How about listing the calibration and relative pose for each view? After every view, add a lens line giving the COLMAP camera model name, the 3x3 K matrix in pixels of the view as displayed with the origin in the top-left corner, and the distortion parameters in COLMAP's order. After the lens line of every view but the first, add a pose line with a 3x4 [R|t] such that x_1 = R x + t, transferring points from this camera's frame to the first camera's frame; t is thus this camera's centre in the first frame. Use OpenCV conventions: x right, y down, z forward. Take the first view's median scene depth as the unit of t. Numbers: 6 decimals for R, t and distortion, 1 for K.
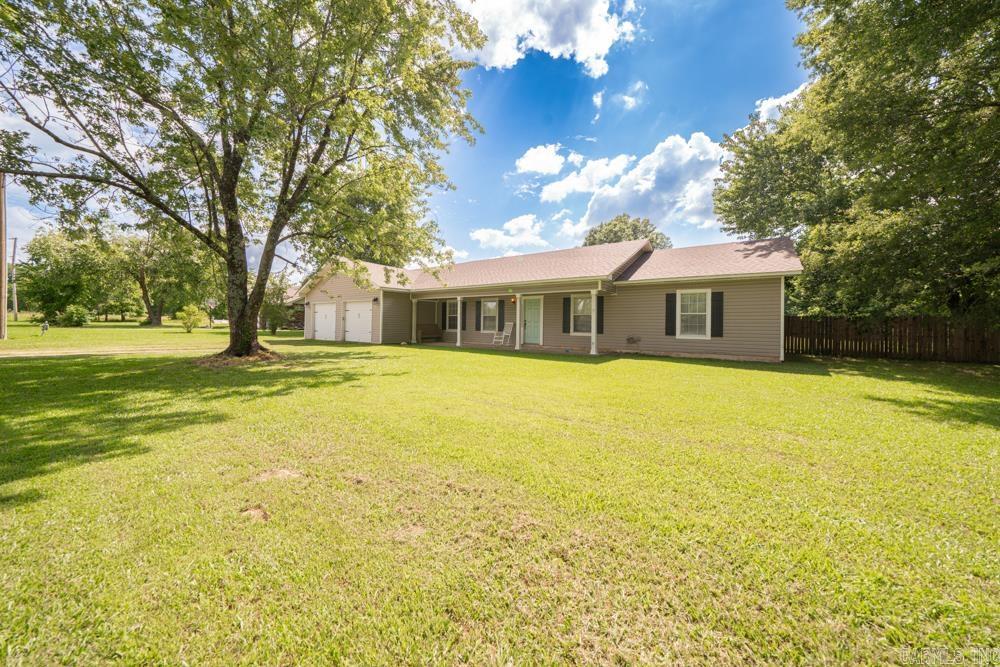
lens RADIAL K [[345.1, 0, 503.2], [0, 345.1, 332.7], [0, 0, 1]] dist [-0.016926, 0.000133]
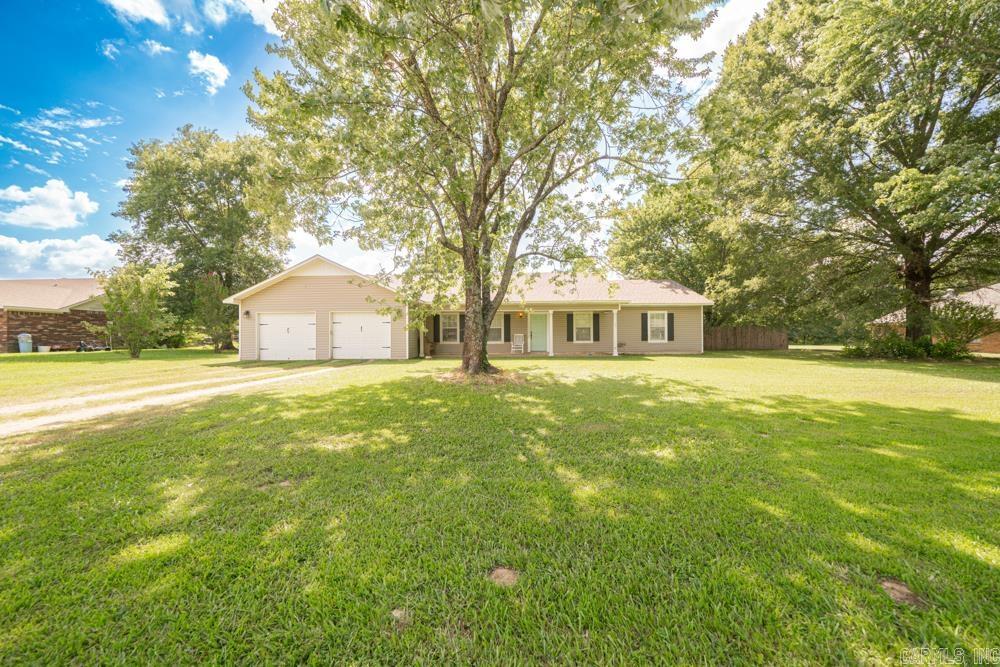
lens RADIAL K [[345.1, 0, 503.2], [0, 345.1, 332.7], [0, 0, 1]] dist [-0.016926, 0.000133]
pose [[0.815819, -0.016435, 0.578074, -0.759455], [0.029315, 0.999486, -0.012955, -0.021869], [-0.577564, 0.027515, 0.815882, 0.098221]]
